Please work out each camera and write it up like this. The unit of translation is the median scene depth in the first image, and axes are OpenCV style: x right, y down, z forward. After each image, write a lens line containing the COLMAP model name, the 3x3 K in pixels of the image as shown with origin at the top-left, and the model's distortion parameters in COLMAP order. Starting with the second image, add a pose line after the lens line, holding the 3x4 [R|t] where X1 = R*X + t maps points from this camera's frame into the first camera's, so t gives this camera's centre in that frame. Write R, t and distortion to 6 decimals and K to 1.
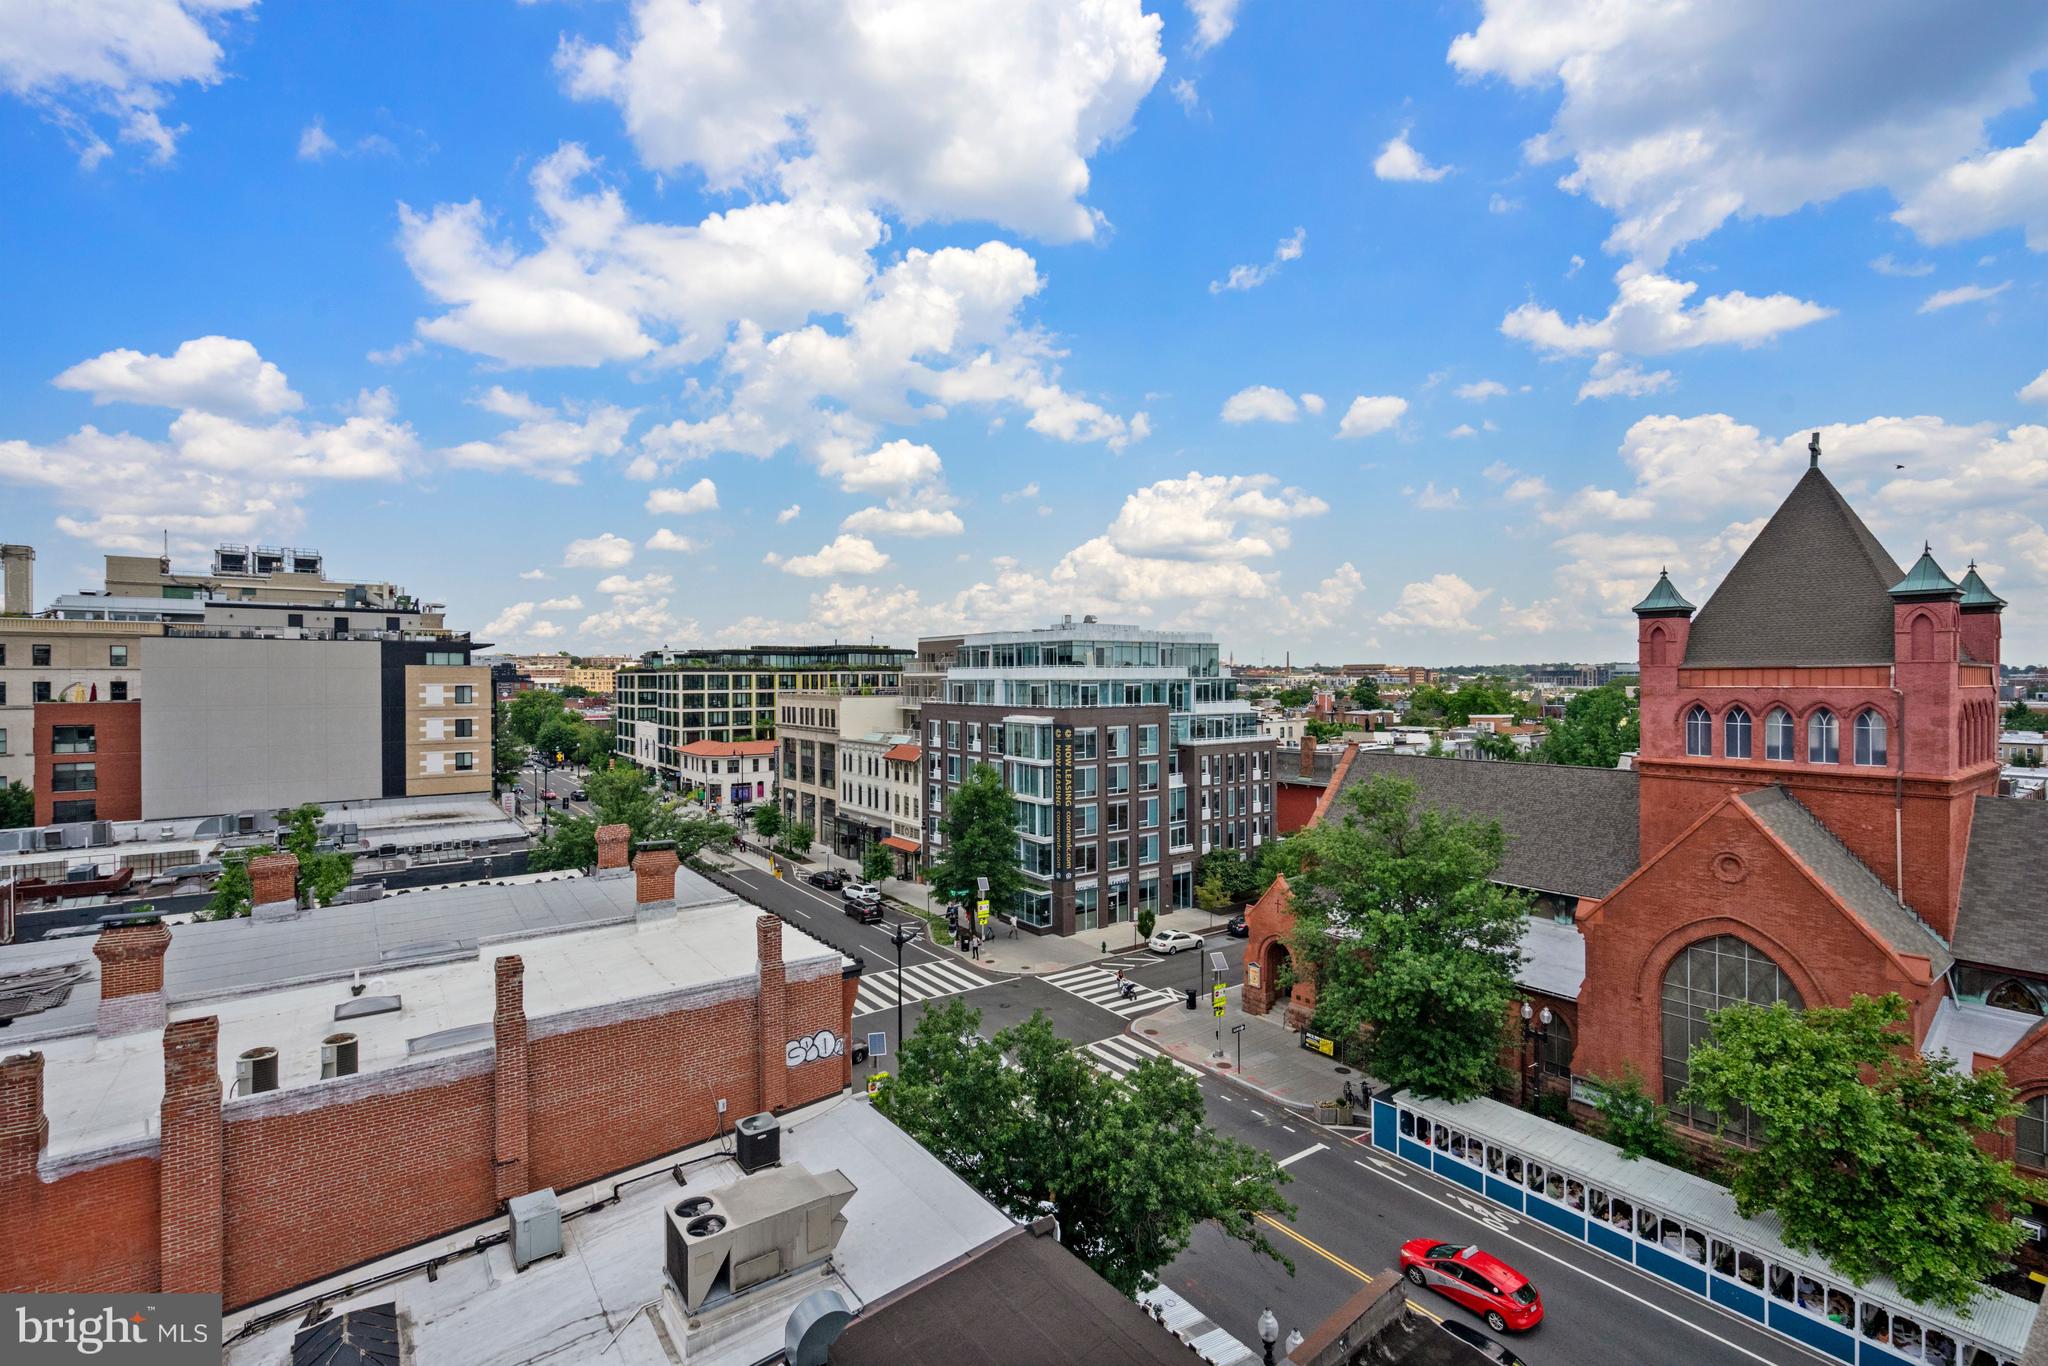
lens RADIAL K [[909.5, 0, 994.7], [0, 909.5, 684.9], [0, 0, 1]] dist [-0.003123, -0.000270]
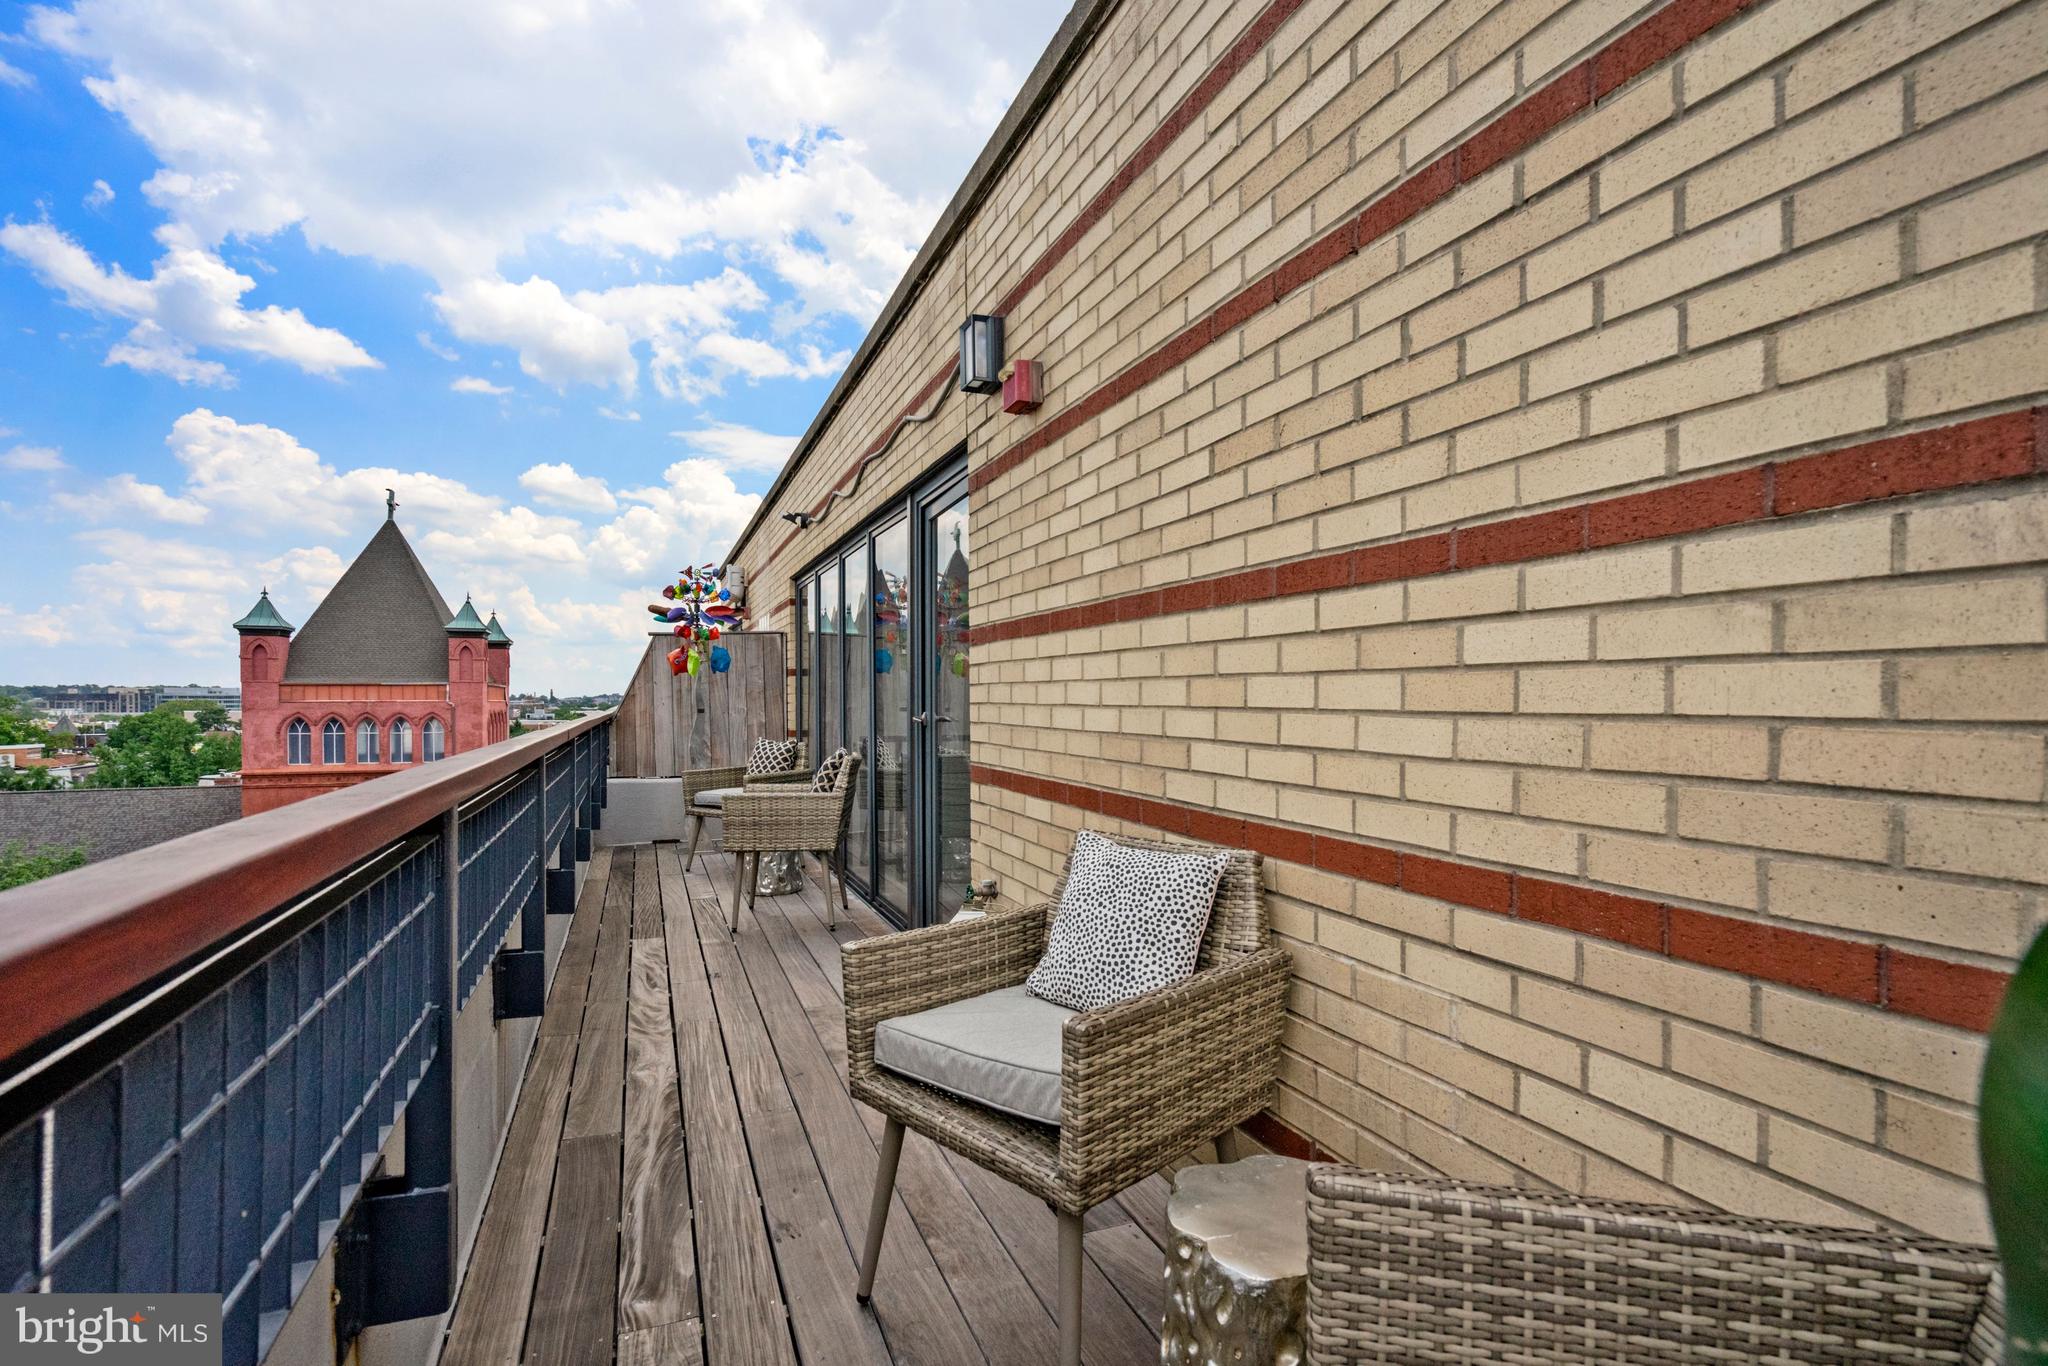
lens RADIAL K [[963.8, 0, 1024.0], [0, 963.8, 683.0], [0, 0, 1]] dist [0.001775, 0.000898]
pose [[0.236295, 0.020320, 0.971469, -0.136481], [0.008718, 0.999697, -0.023031, 0.013596], [-0.971642, 0.013911, 0.236046, -0.112247]]
